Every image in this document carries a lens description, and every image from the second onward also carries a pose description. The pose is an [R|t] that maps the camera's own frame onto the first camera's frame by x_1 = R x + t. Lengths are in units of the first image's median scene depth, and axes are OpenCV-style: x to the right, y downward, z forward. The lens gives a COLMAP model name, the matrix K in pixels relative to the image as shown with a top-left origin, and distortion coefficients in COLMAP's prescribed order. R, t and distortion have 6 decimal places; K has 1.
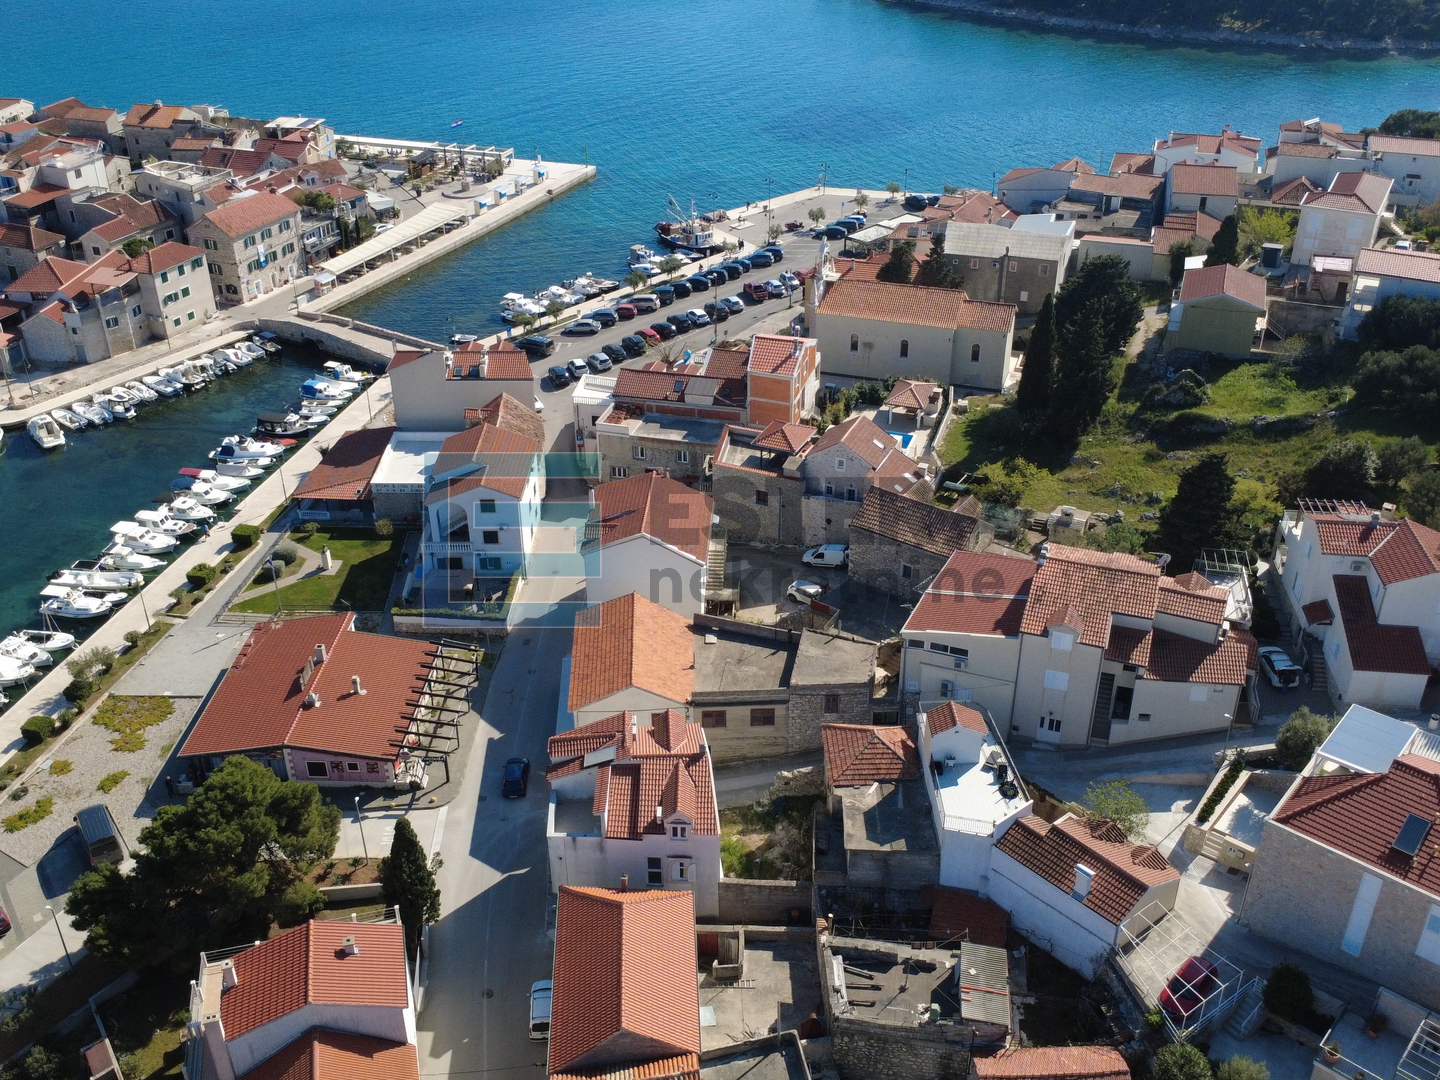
lens RADIAL K [[1384.6, 0, 720.0], [0, 1384.6, 540.0], [0, 0, 1]] dist [-0.000573, 0.004424]
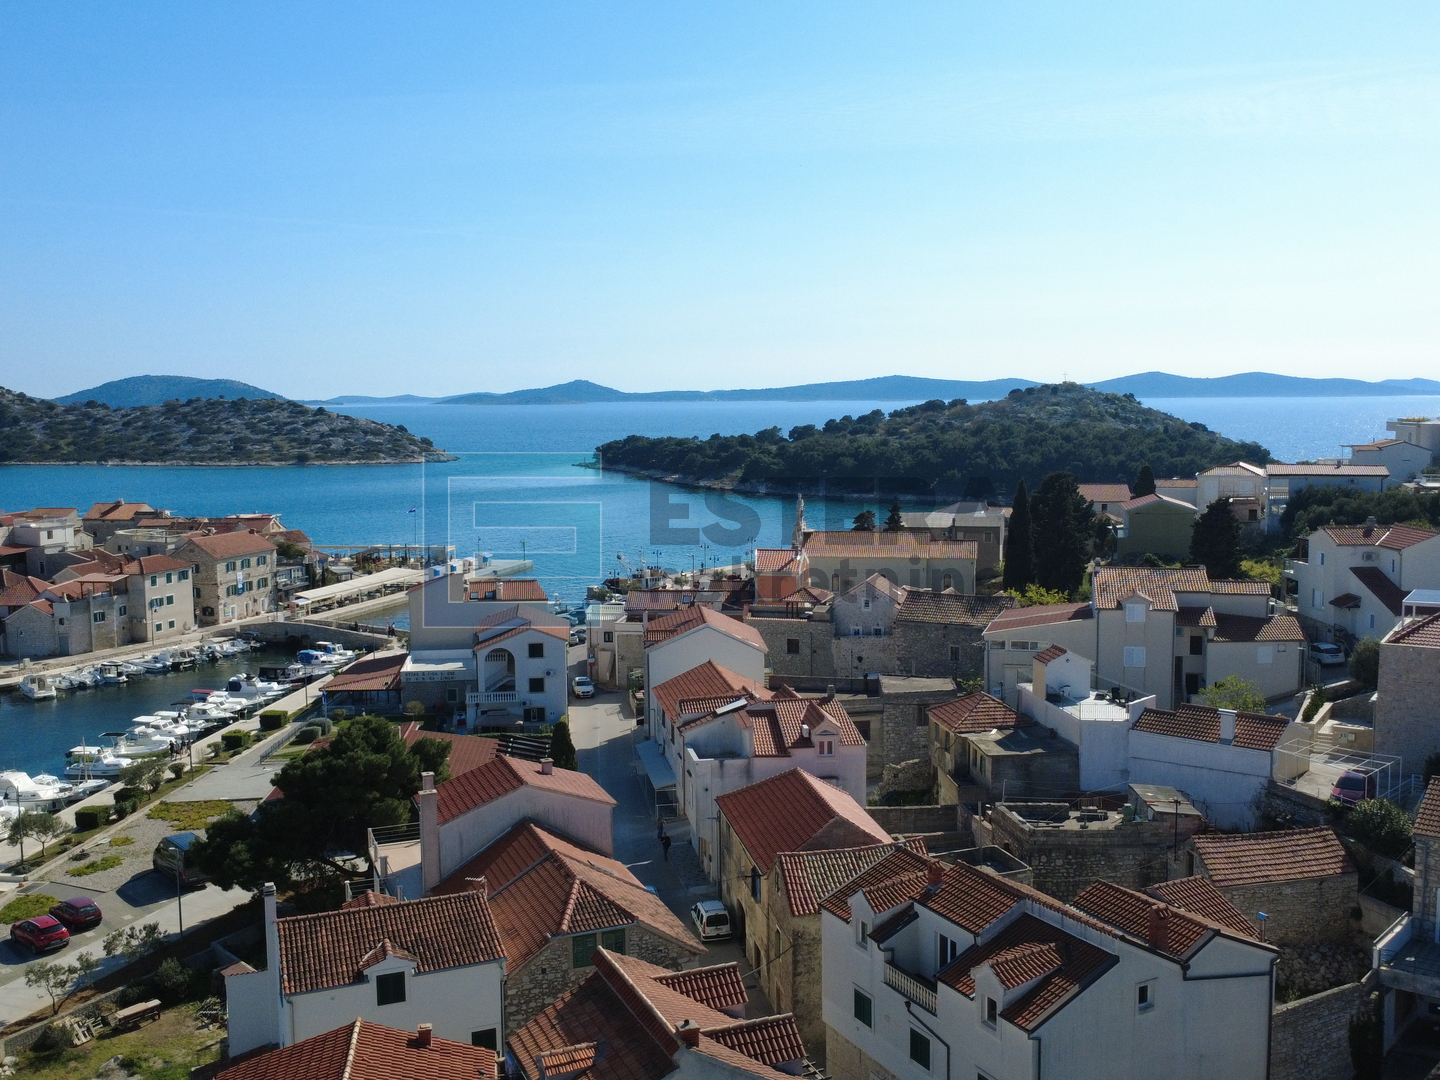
lens RADIAL K [[1384.6, 0, 720.0], [0, 1384.6, 540.0], [0, 0, 1]] dist [-0.000573, 0.004424]
pose [[0.992175, -0.018950, 0.123407, -0.126004], [0.068335, 0.909648, -0.409721, 0.266173], [-0.104493, 0.414948, 0.903825, 0.015892]]
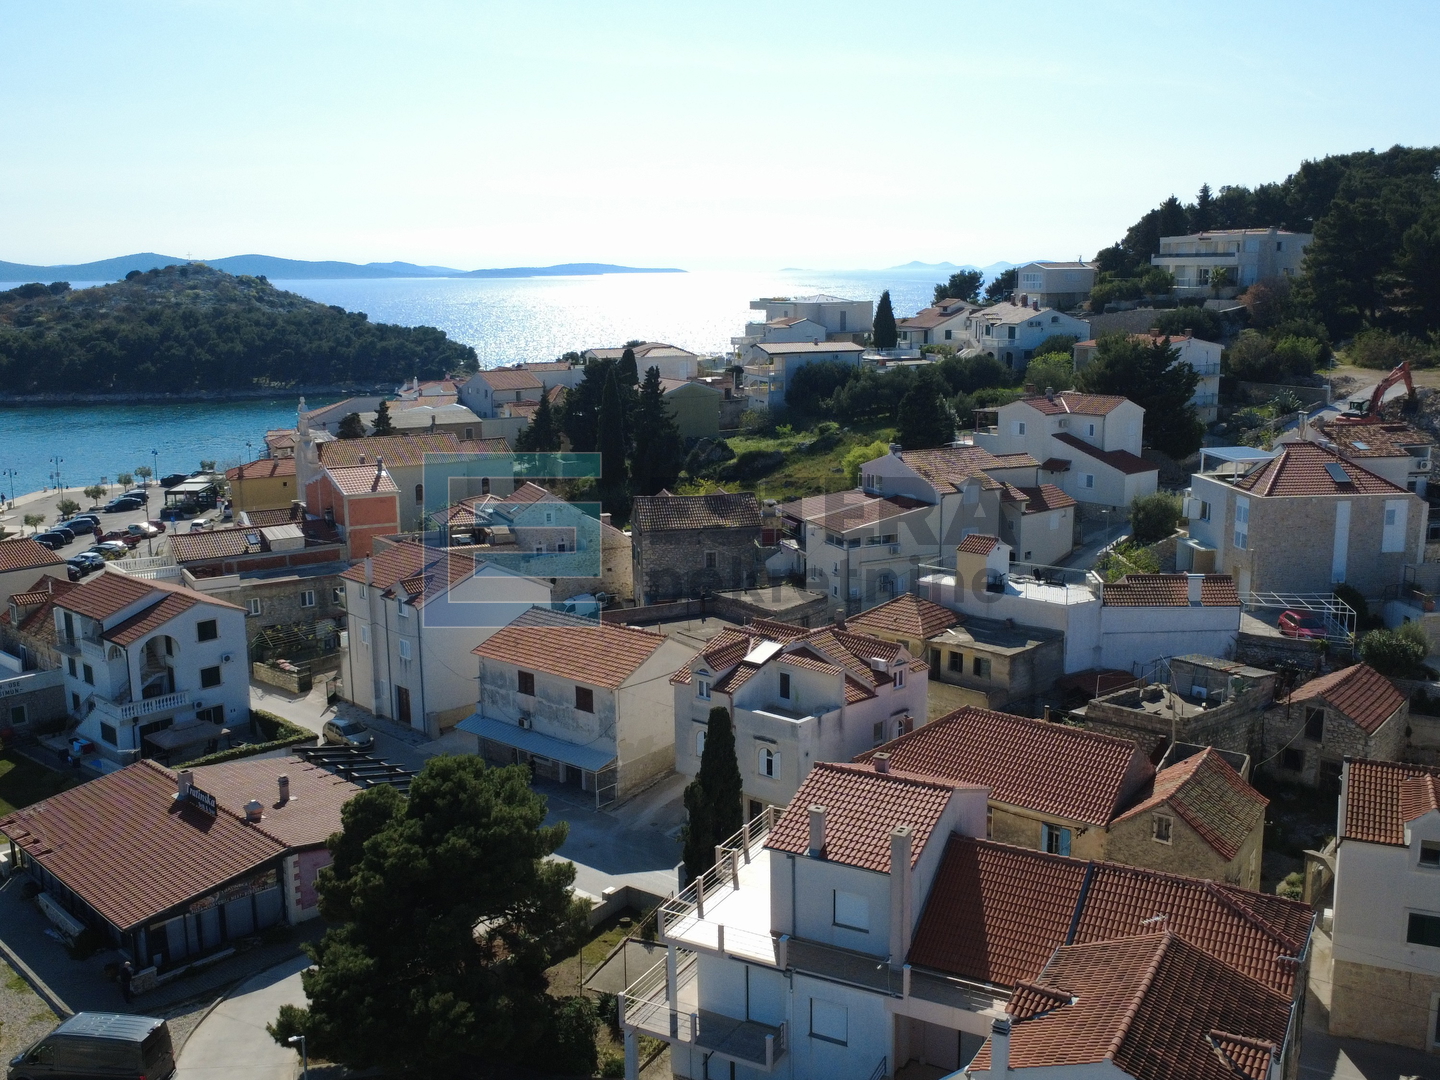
lens RADIAL K [[1384.6, 0, 720.0], [0, 1384.6, 540.0], [0, 0, 1]] dist [-0.000573, 0.004424]
pose [[0.684523, -0.143083, 0.714812, -0.407236], [0.374335, 0.910391, -0.176241, 0.134668], [-0.625541, 0.388220, 0.676745, 0.236474]]
